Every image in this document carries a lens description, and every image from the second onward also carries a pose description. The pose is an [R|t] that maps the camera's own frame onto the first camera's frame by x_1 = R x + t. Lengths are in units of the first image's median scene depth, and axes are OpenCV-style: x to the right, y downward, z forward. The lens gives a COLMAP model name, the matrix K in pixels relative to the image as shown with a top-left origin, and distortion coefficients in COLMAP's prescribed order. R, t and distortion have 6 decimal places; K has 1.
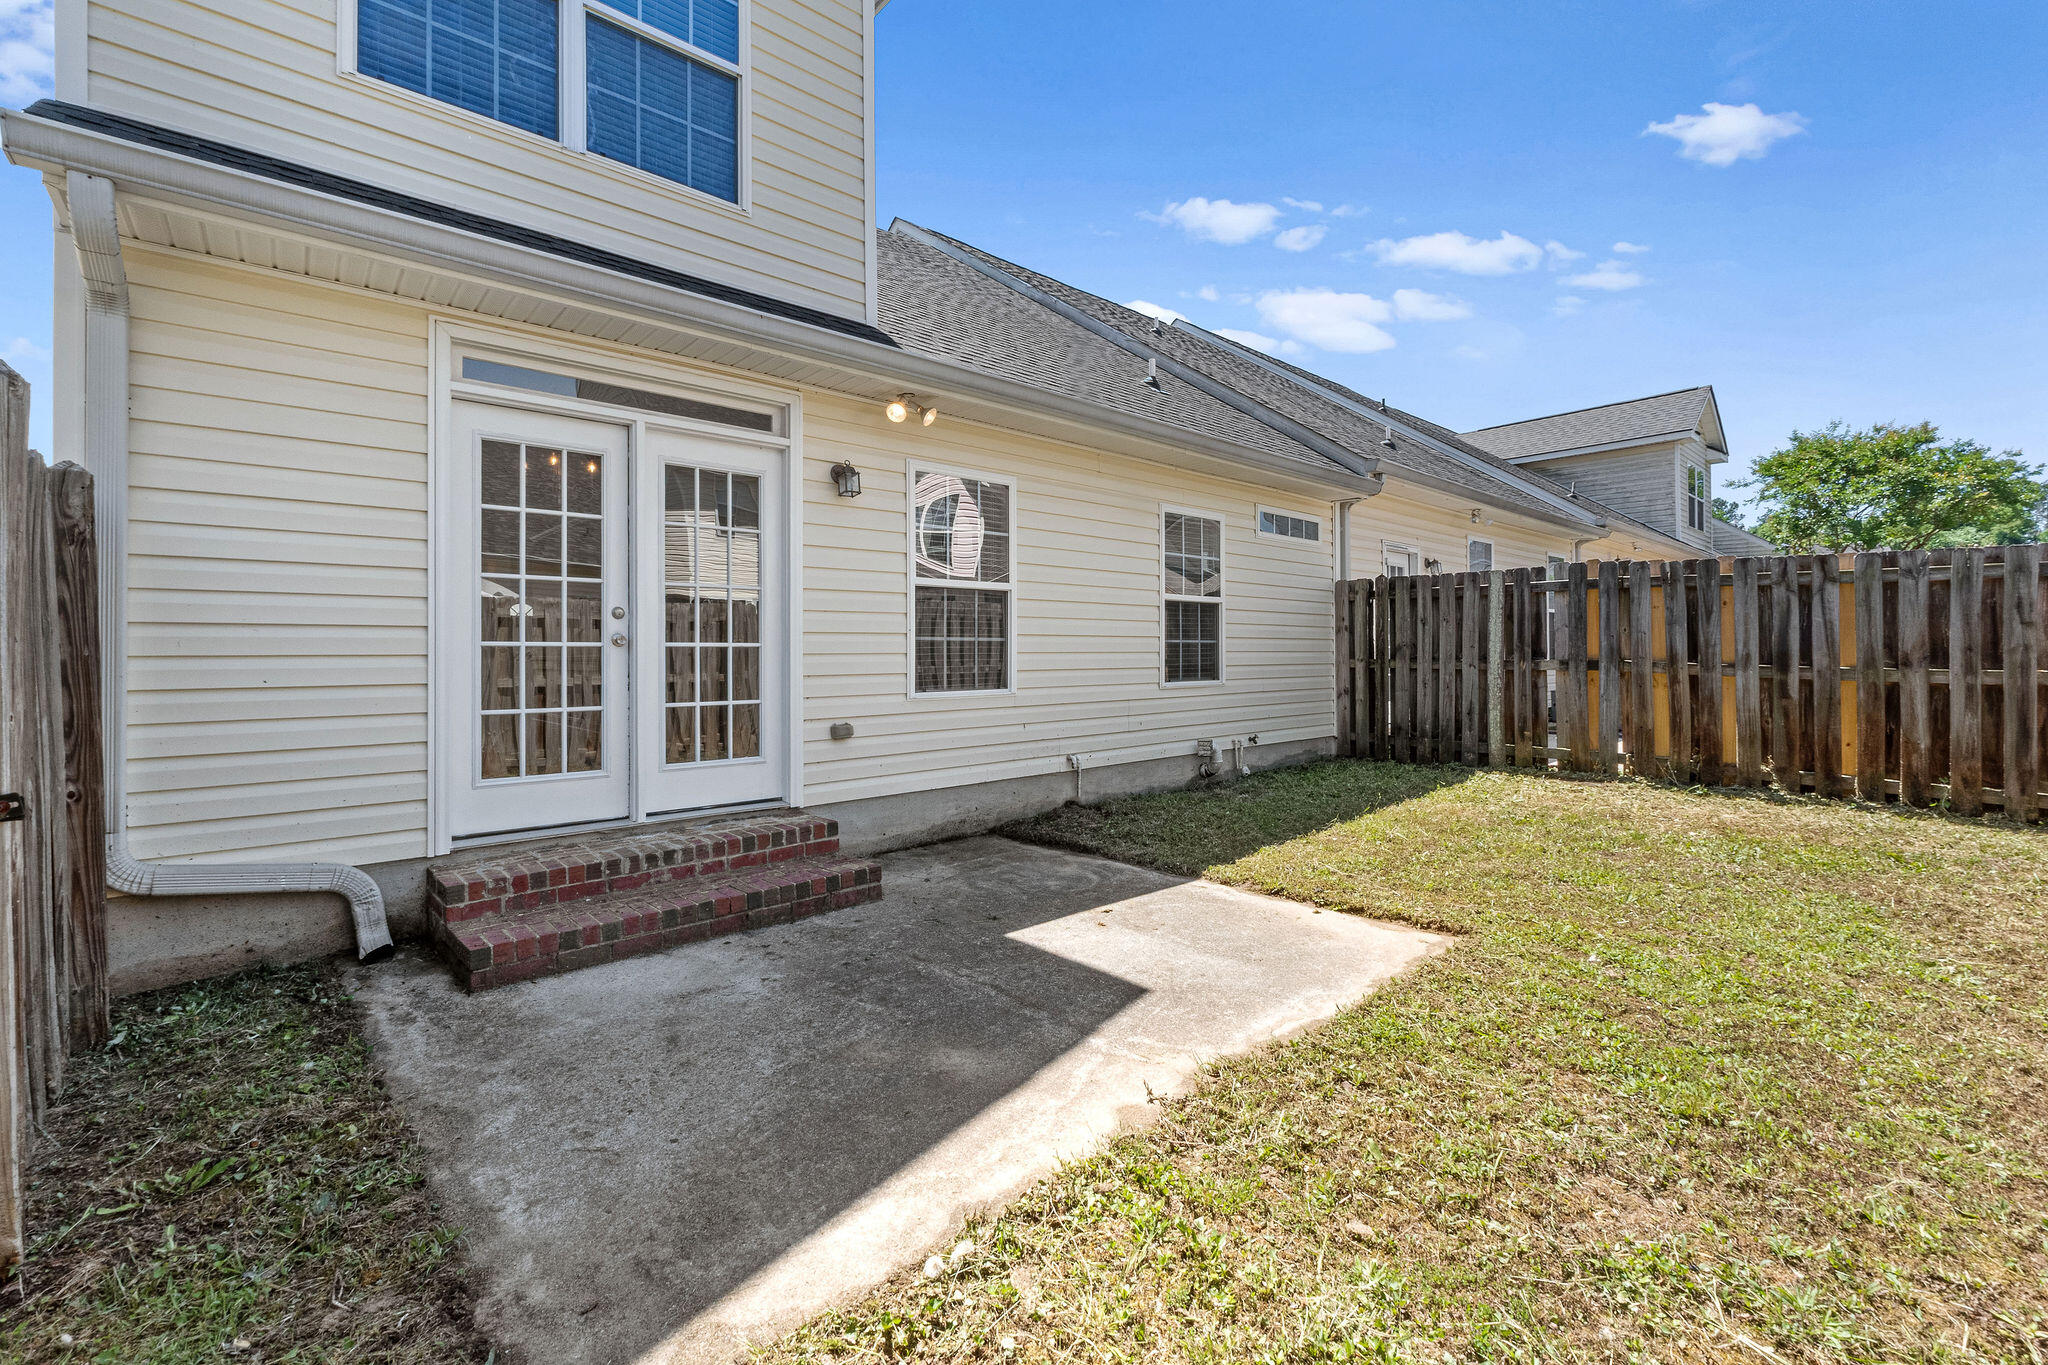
lens RADIAL K [[864.5, 0, 995.1], [0, 864.5, 659.7], [0, 0, 1]] dist [-0.003632, -0.000195]
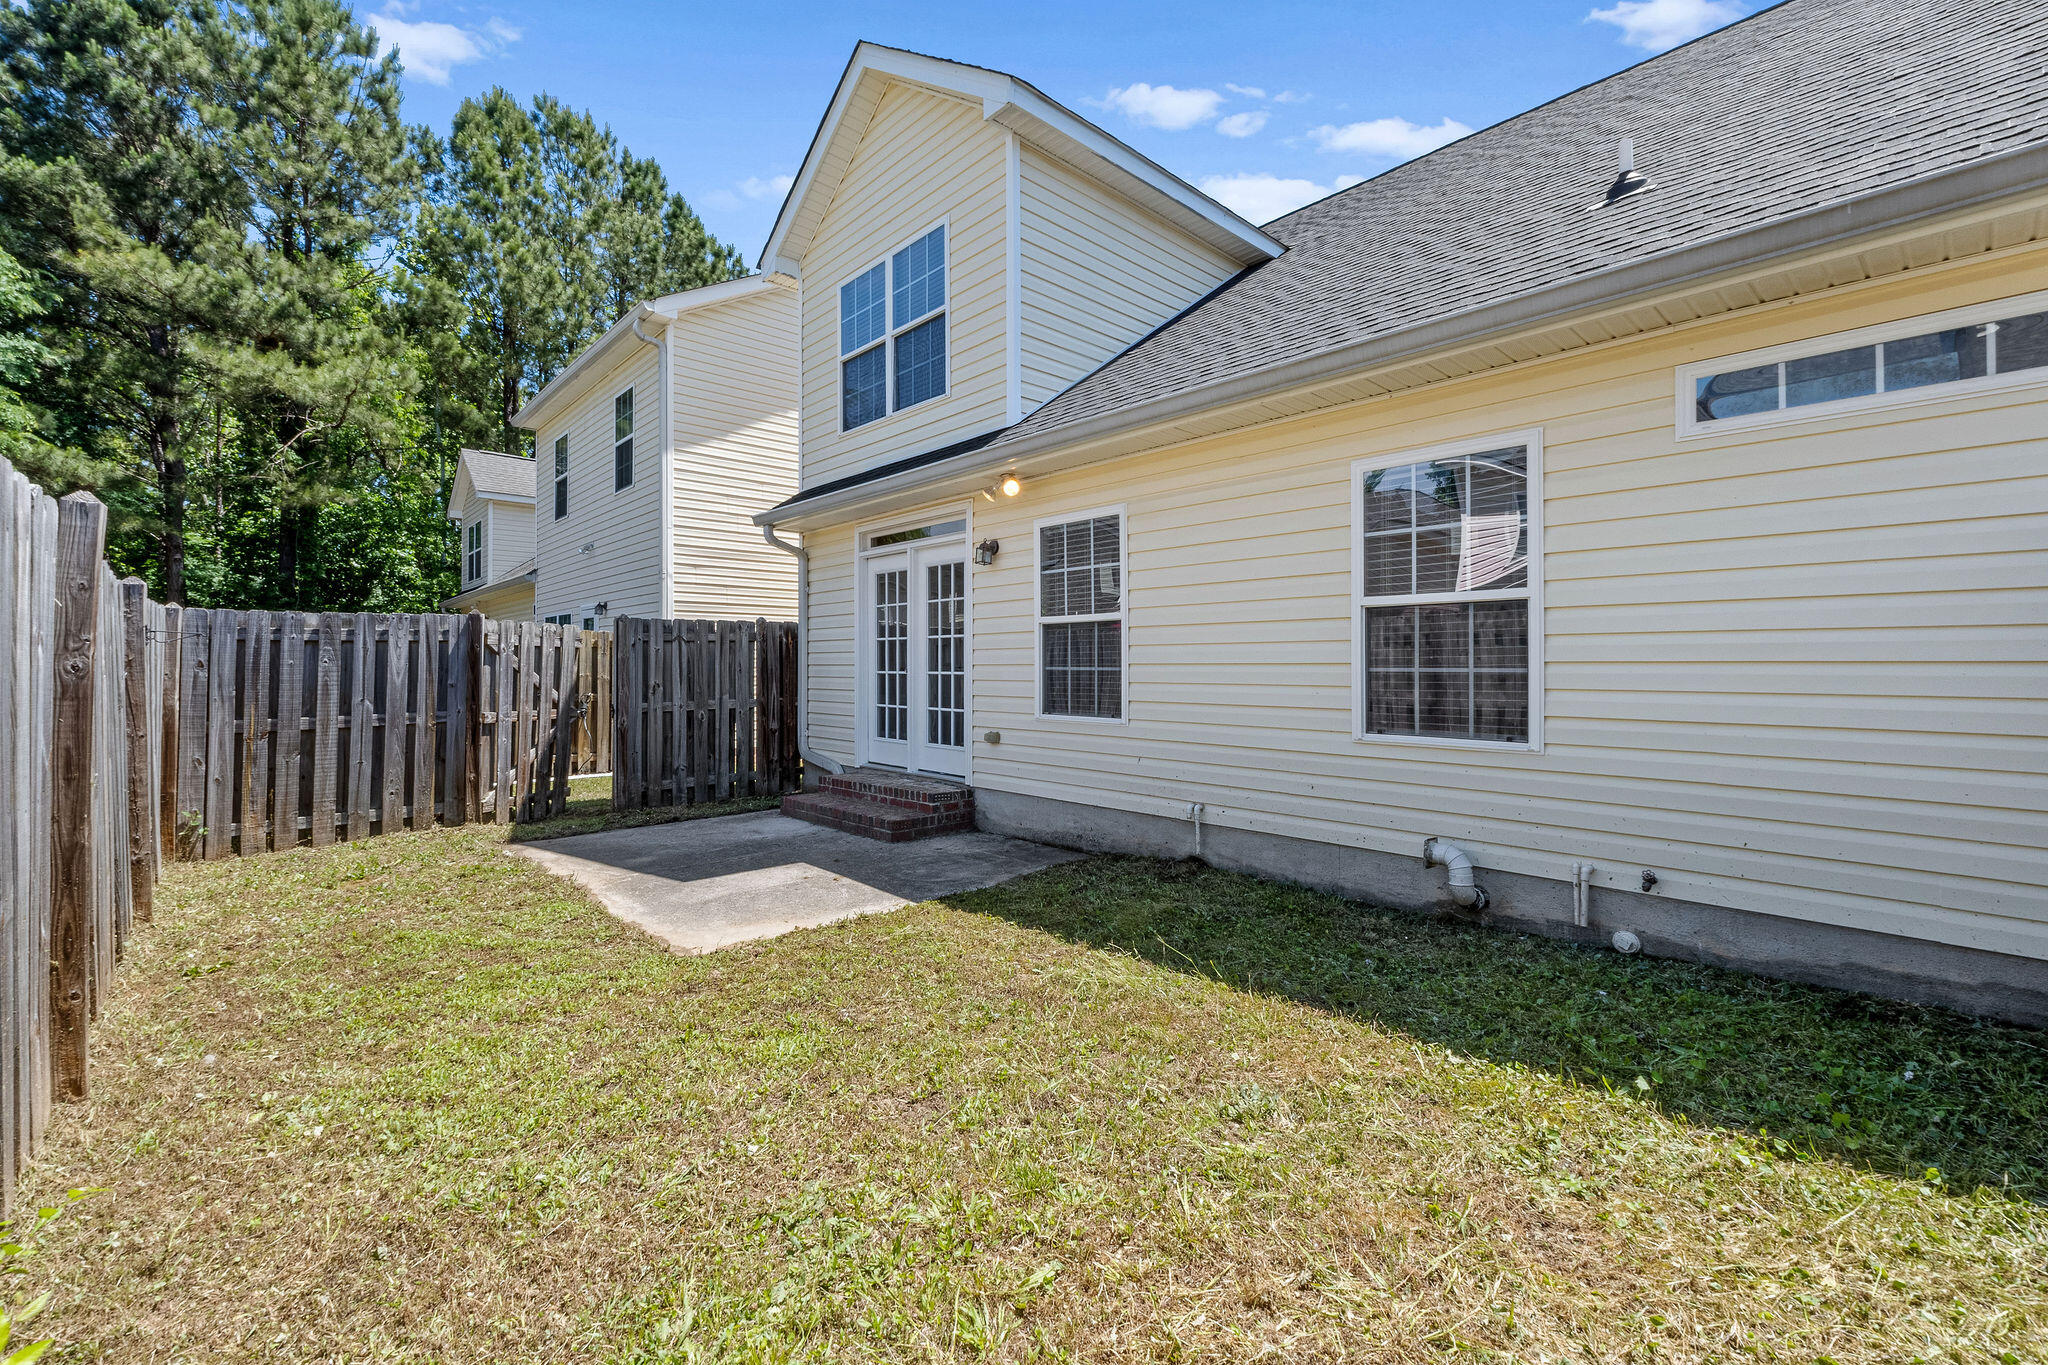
lens RADIAL K [[853.7, 0, 1024.0], [0, 853.7, 682.5], [0, 0, 1]] dist [-0.000388, -0.000040]
pose [[0.034994, 0.010603, -0.999331, 0.911319], [-0.022722, 0.999694, 0.009811, -0.013438], [0.999129, 0.022363, 0.035224, 0.792033]]
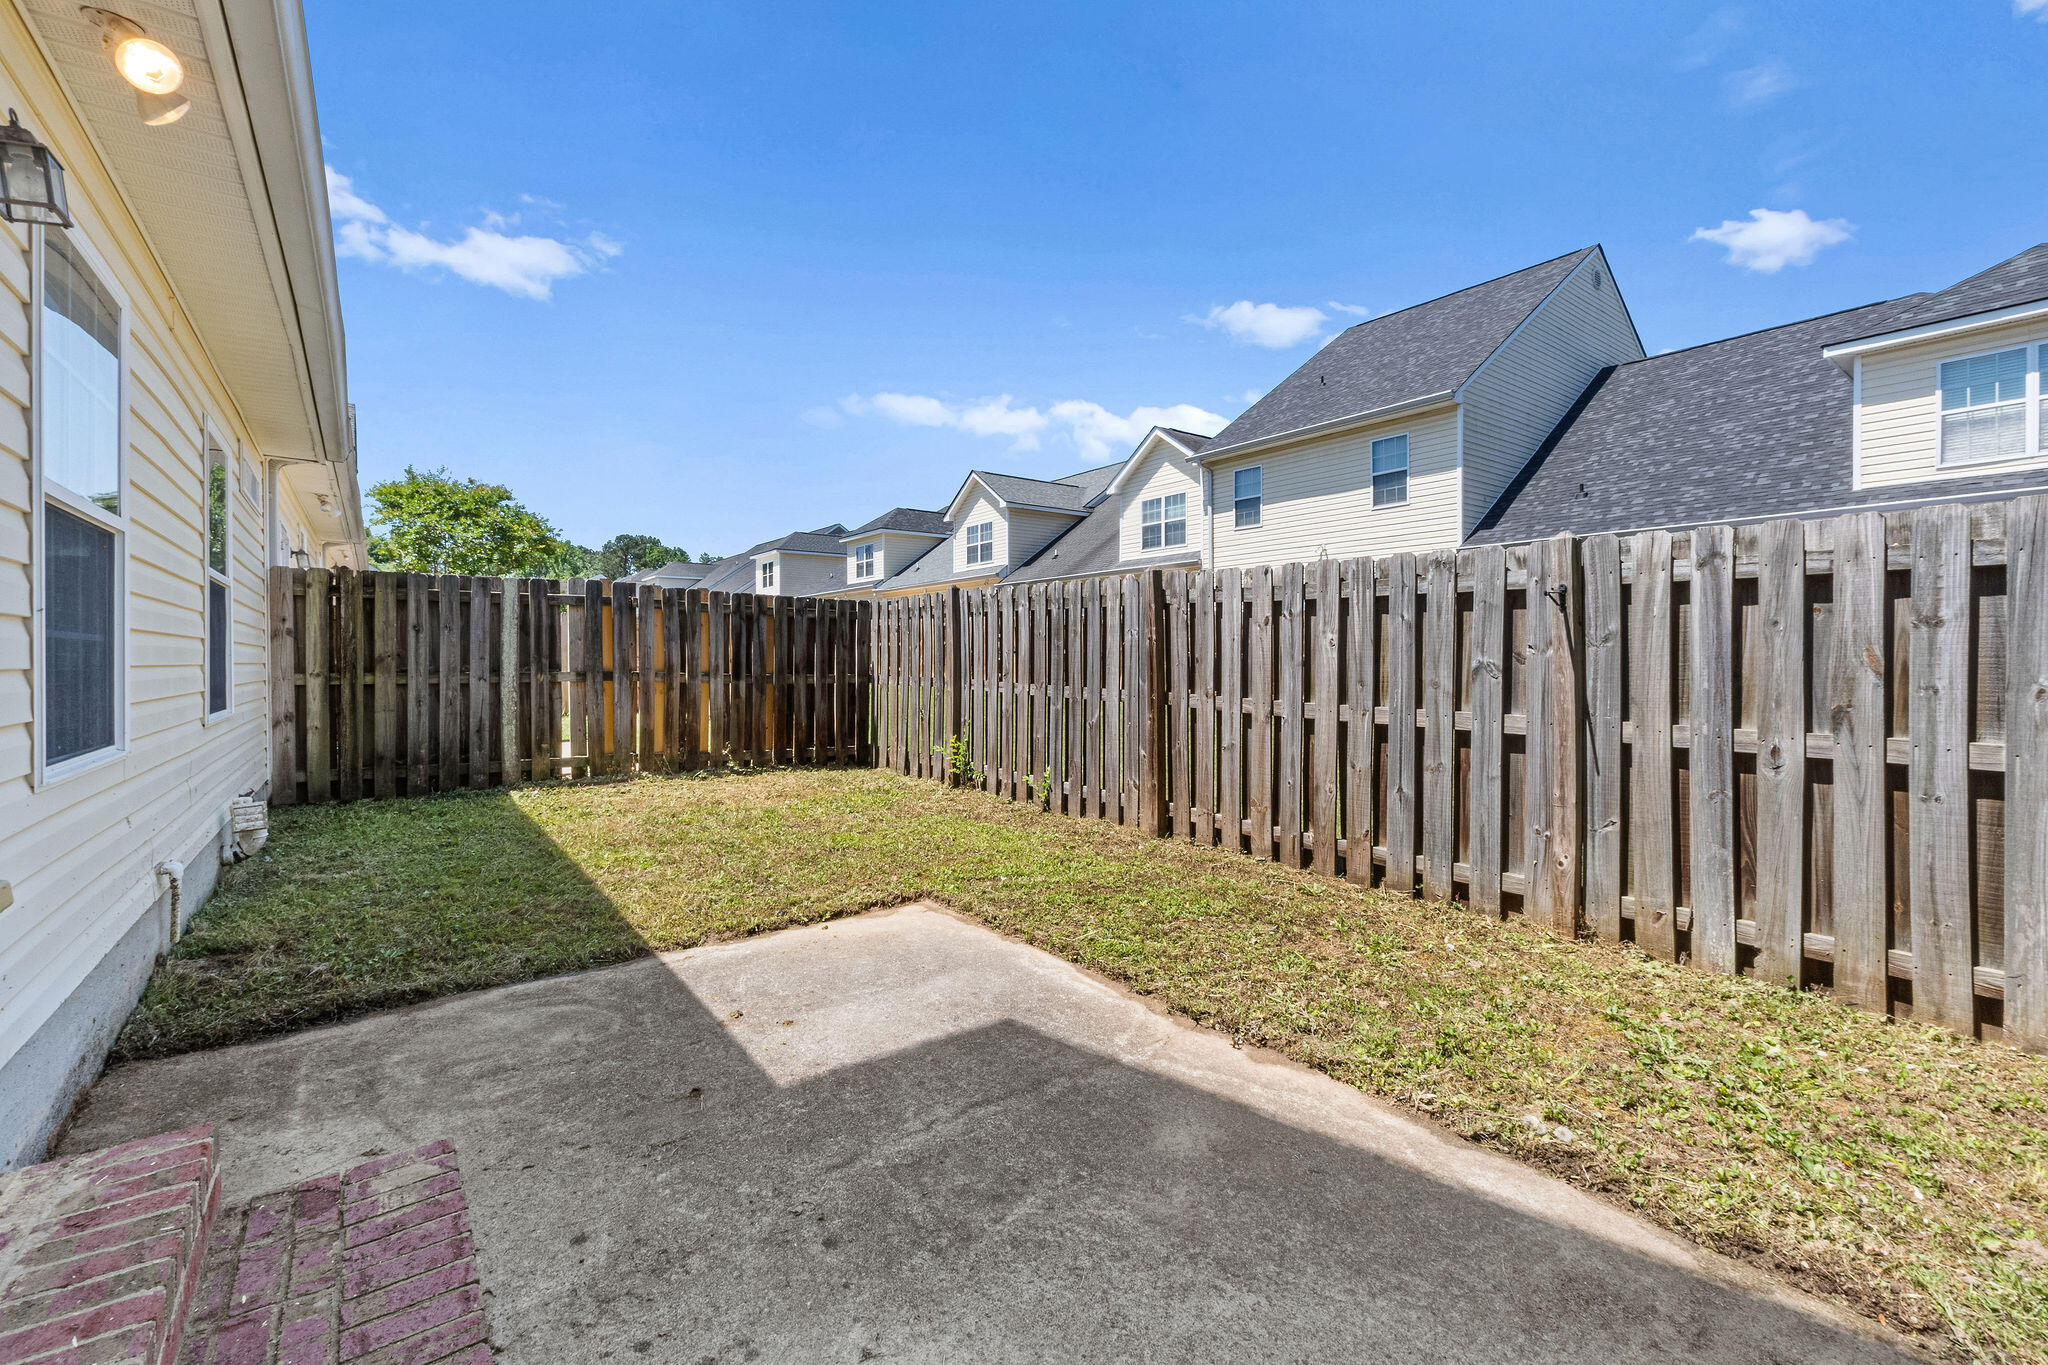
lens RADIAL K [[864.5, 0, 995.1], [0, 864.5, 659.7], [0, 0, 1]] dist [-0.003632, -0.000195]
pose [[0.084886, 0.002756, 0.996387, -0.387384], [0.009850, 0.999945, -0.003605, -0.005858], [-0.996342, 0.010120, 0.084854, 0.466217]]
